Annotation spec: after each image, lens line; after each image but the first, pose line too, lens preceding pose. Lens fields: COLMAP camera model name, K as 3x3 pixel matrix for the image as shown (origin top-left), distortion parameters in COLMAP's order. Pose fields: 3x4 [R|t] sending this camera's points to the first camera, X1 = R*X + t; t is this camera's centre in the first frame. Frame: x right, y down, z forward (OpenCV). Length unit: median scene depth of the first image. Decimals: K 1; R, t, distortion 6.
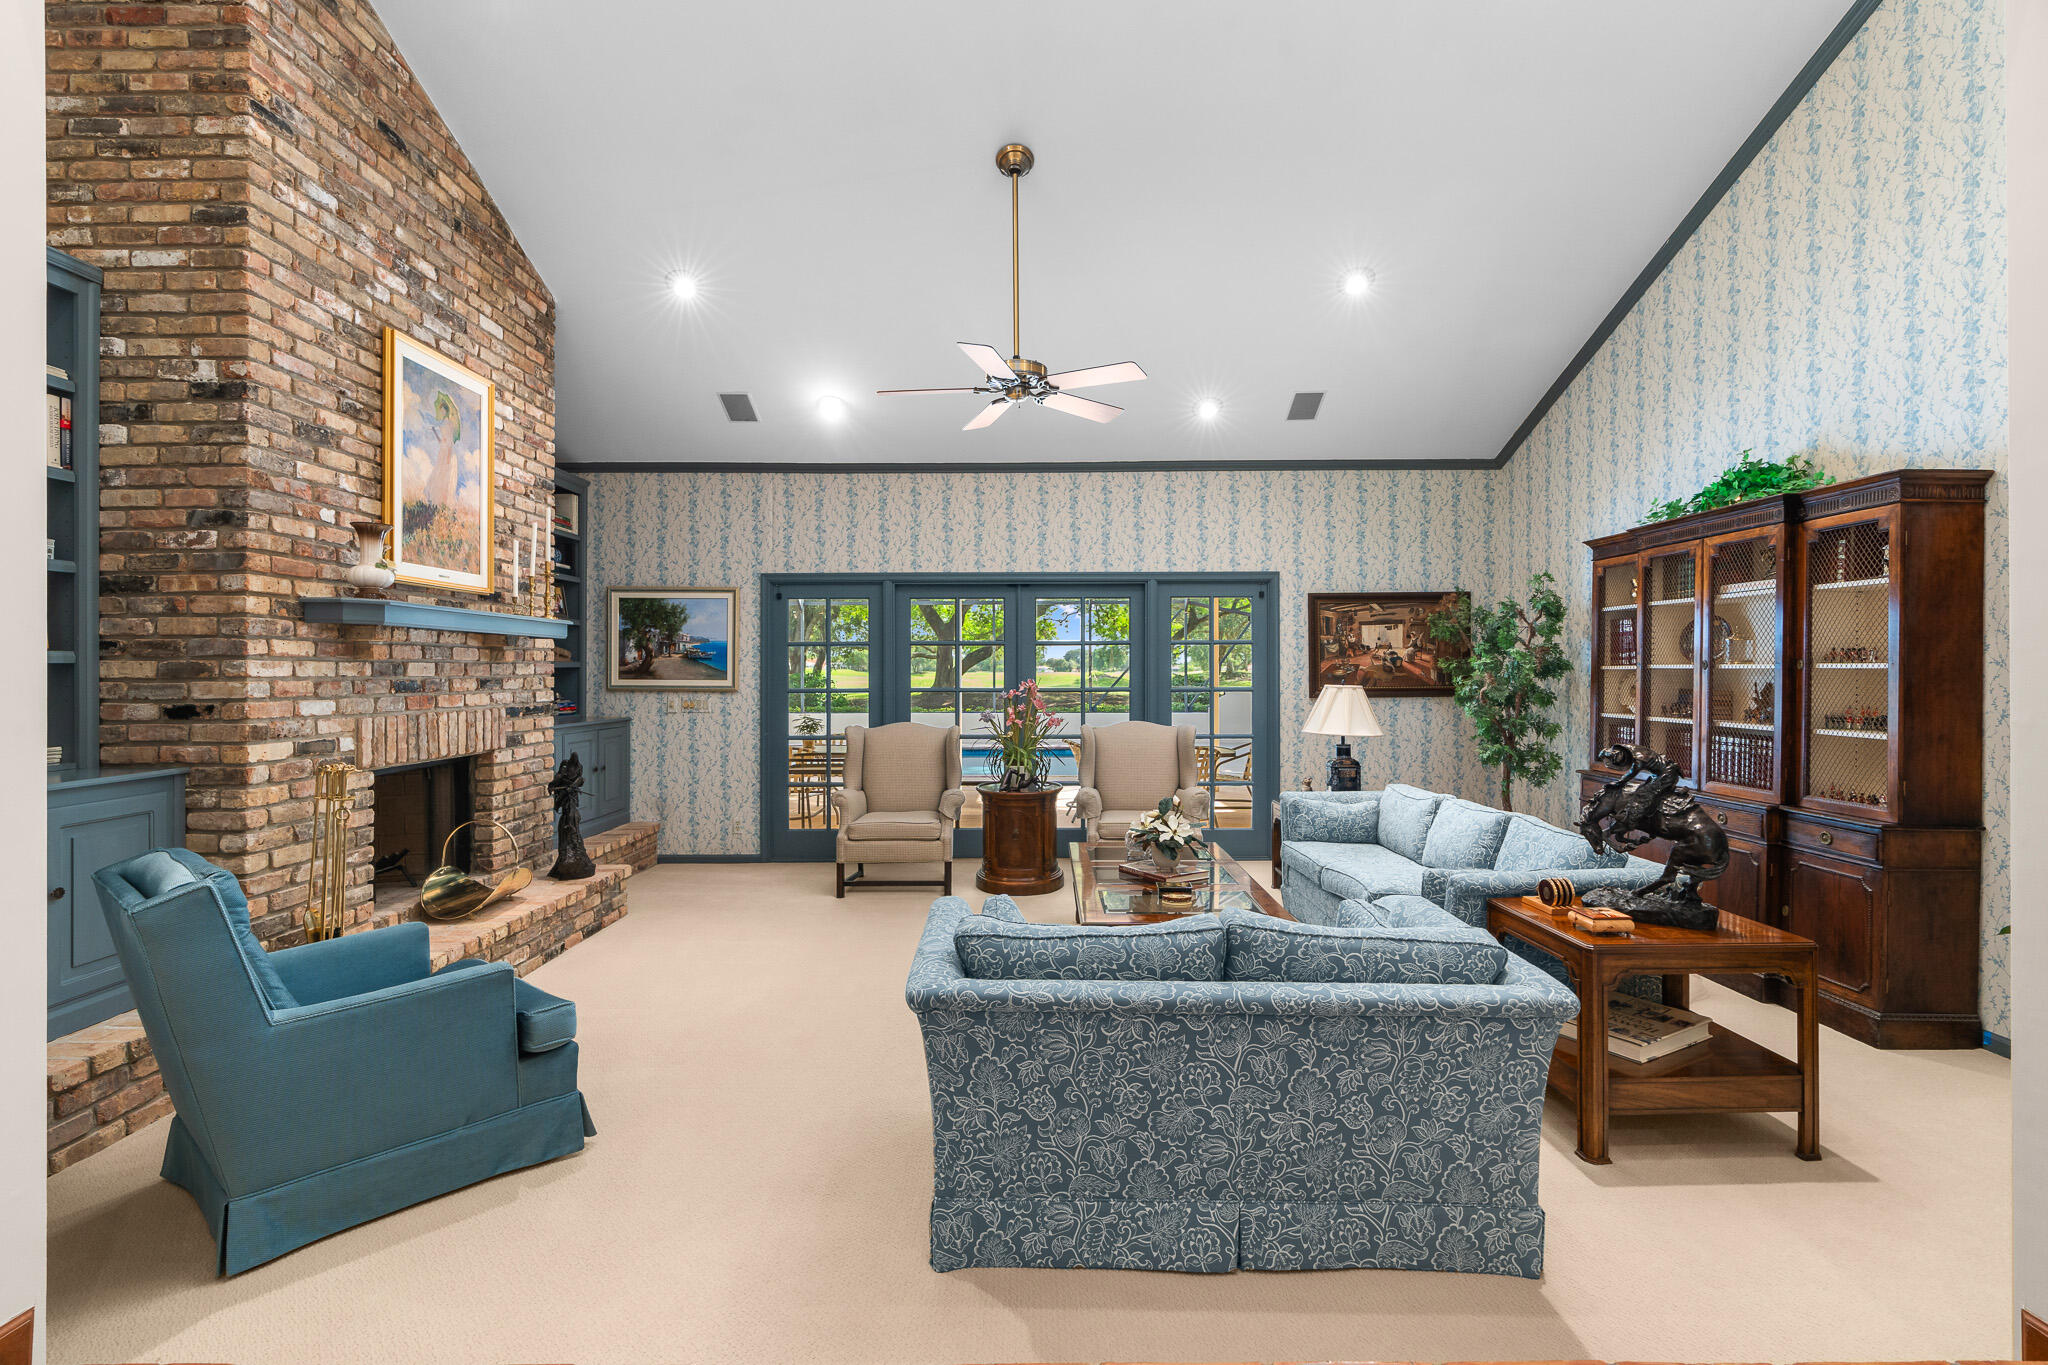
lens RADIAL K [[922.8, 0, 1014.2], [0, 922.8, 665.3], [0, 0, 1]] dist [-0.009018, 0.003015]
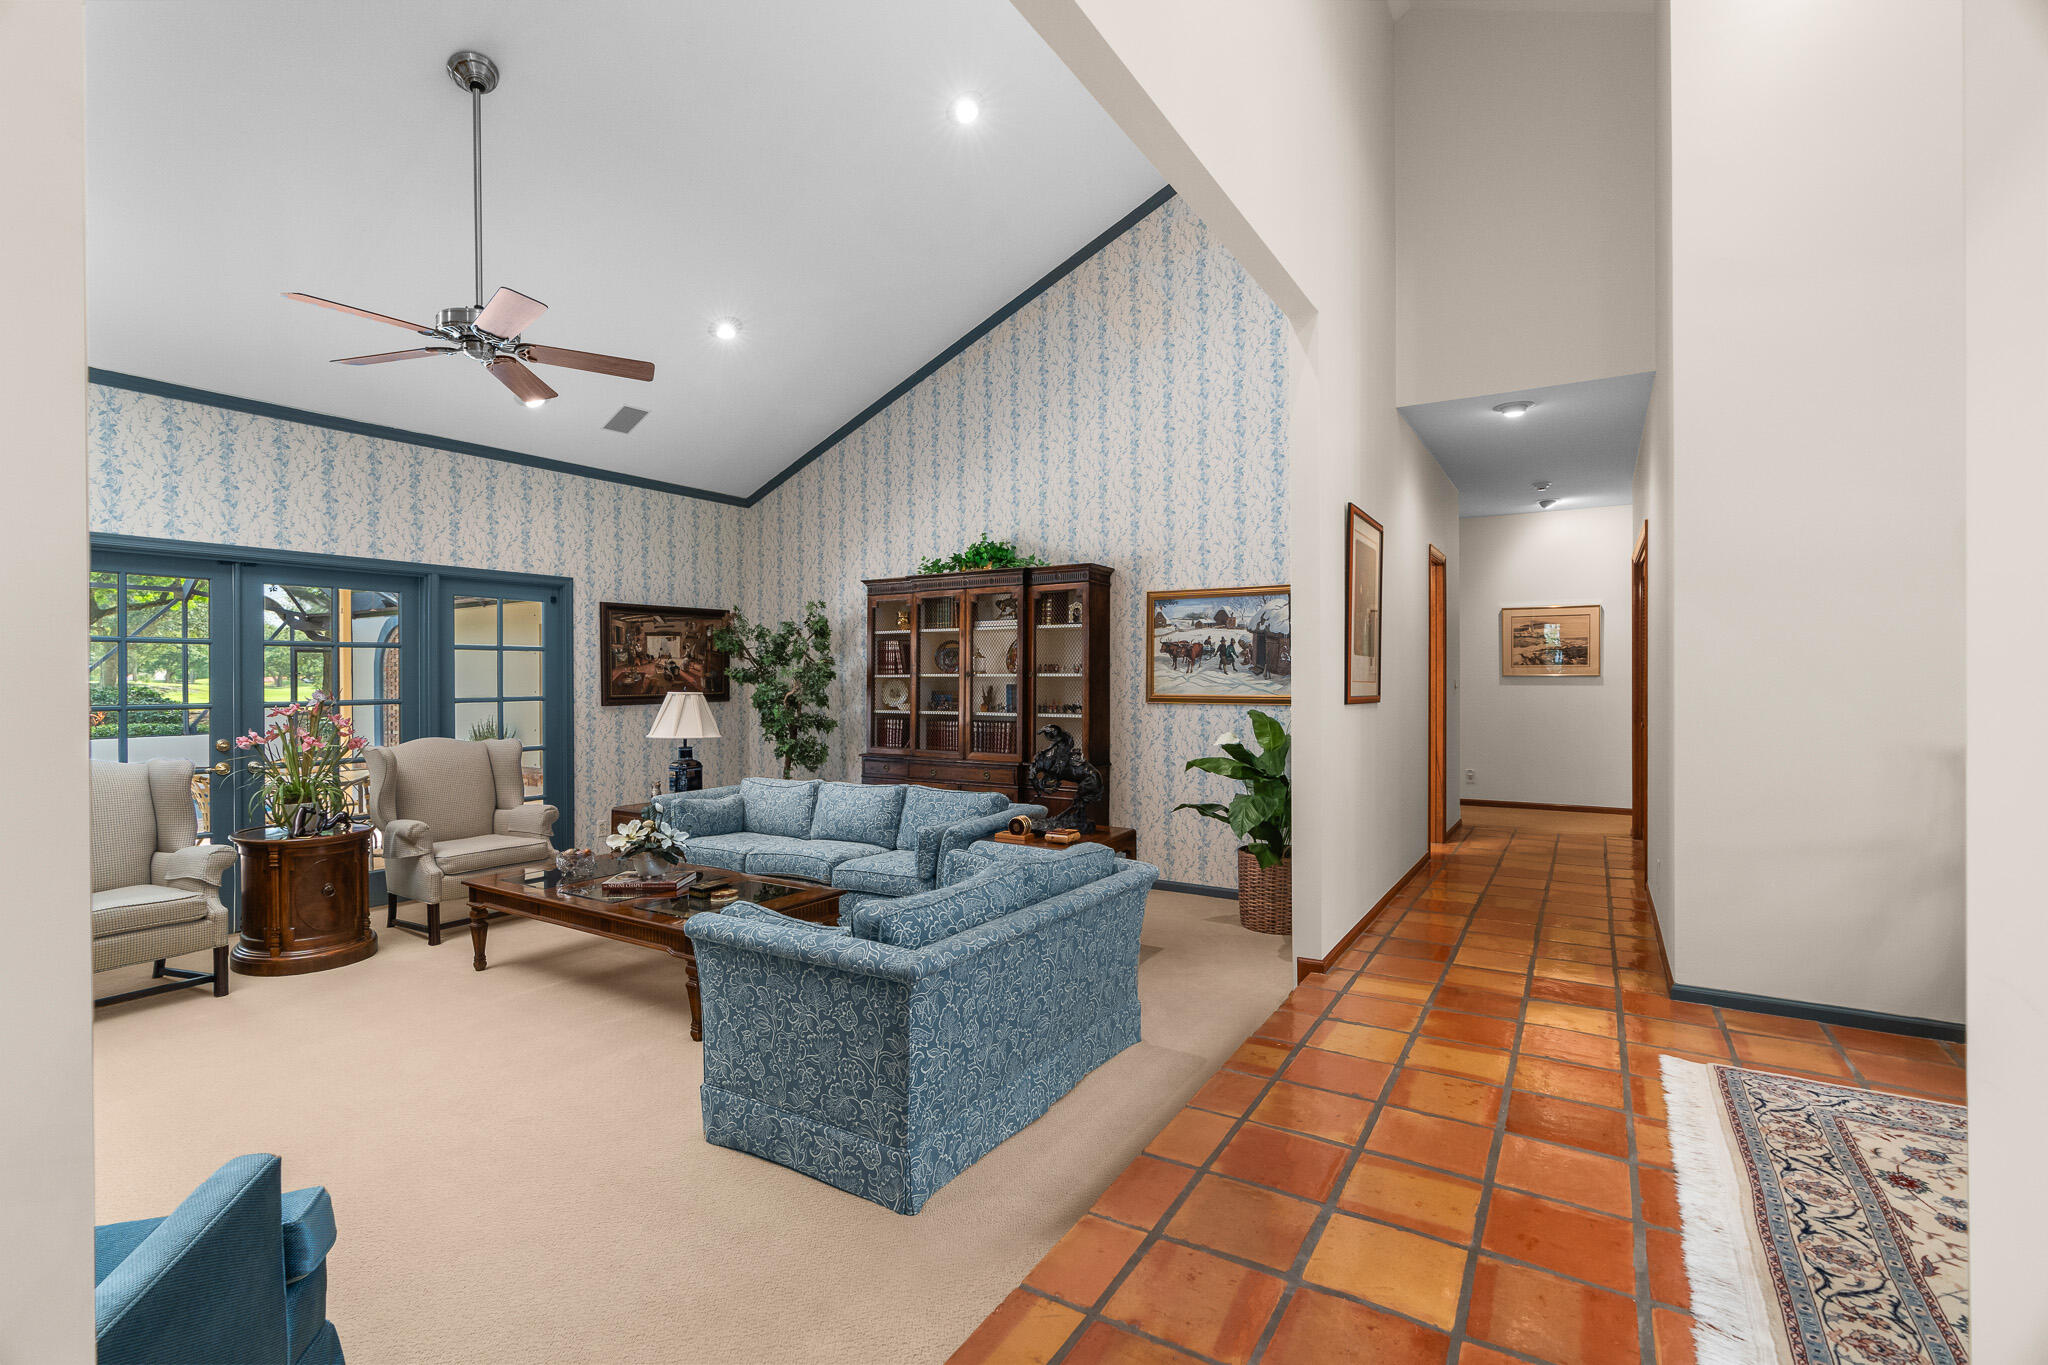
lens RADIAL K [[922.8, 0, 998.4], [0, 922.8, 676.2], [0, 0, 1]] dist [-0.009018, 0.003015]
pose [[0.538341, 0.000637, 0.842727, -0.356257], [-0.002767, 0.999996, 0.001012, 0.000788], [-0.842723, -0.002877, 0.538340, 0.113890]]
